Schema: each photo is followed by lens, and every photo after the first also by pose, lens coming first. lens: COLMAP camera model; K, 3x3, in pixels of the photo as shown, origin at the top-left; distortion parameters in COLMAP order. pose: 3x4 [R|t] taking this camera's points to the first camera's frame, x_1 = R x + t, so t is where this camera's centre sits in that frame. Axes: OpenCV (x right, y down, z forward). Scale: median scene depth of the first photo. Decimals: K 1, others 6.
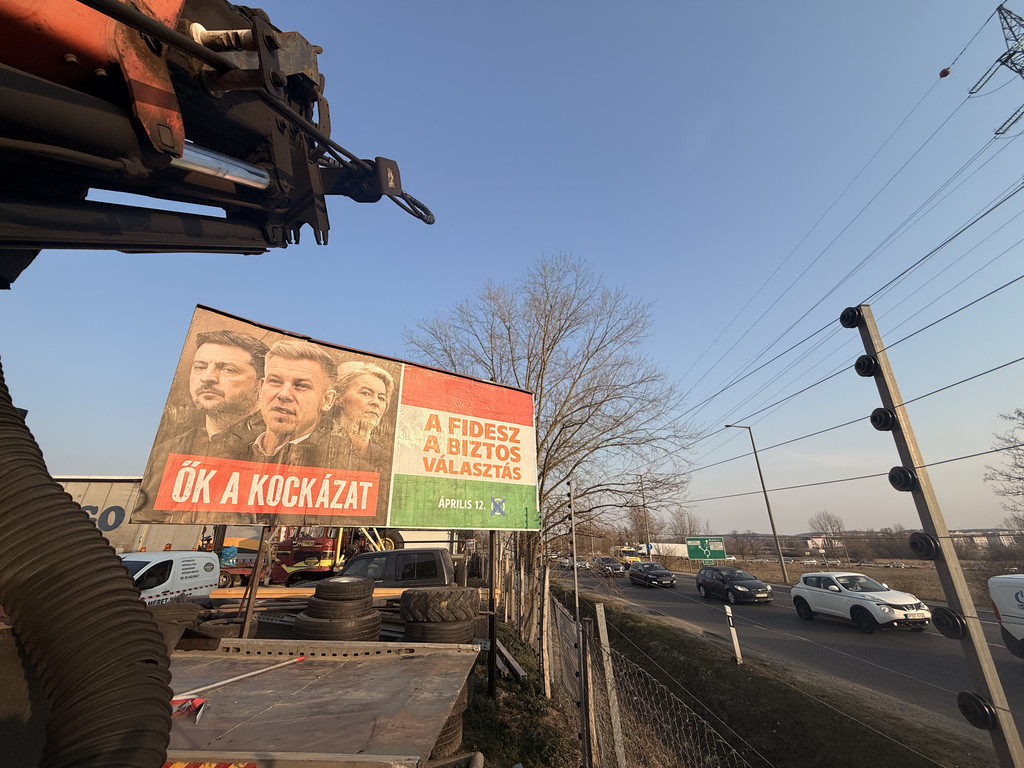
lens RADIAL K [[414.7, 0, 514.3], [0, 414.7, 383.3], [0, 0, 1]] dist [0.006850, 0.000041]
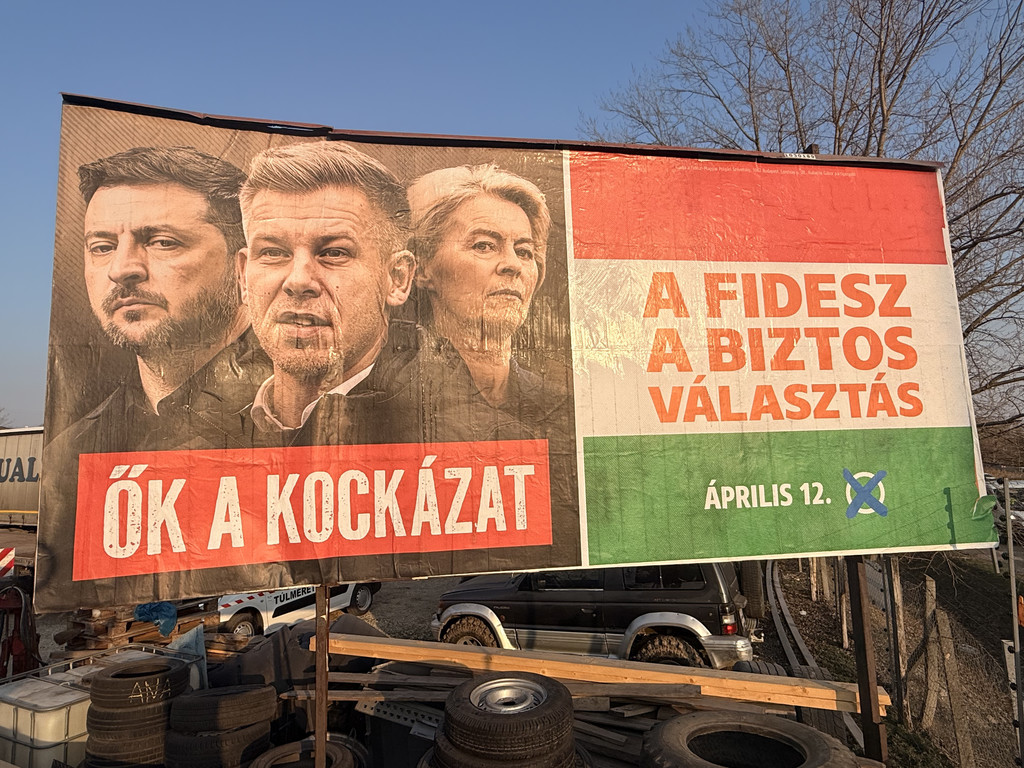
lens RADIAL K [[611.9, 0, 510.8], [0, 611.9, 387.6], [0, 0, 1]] dist [-0.001374, -0.000371]
pose [[0.904648, -0.069165, -0.420510, -0.099197], [0.179119, 0.957062, 0.227923, 0.025075], [0.386690, -0.281512, 0.878193, 0.460164]]
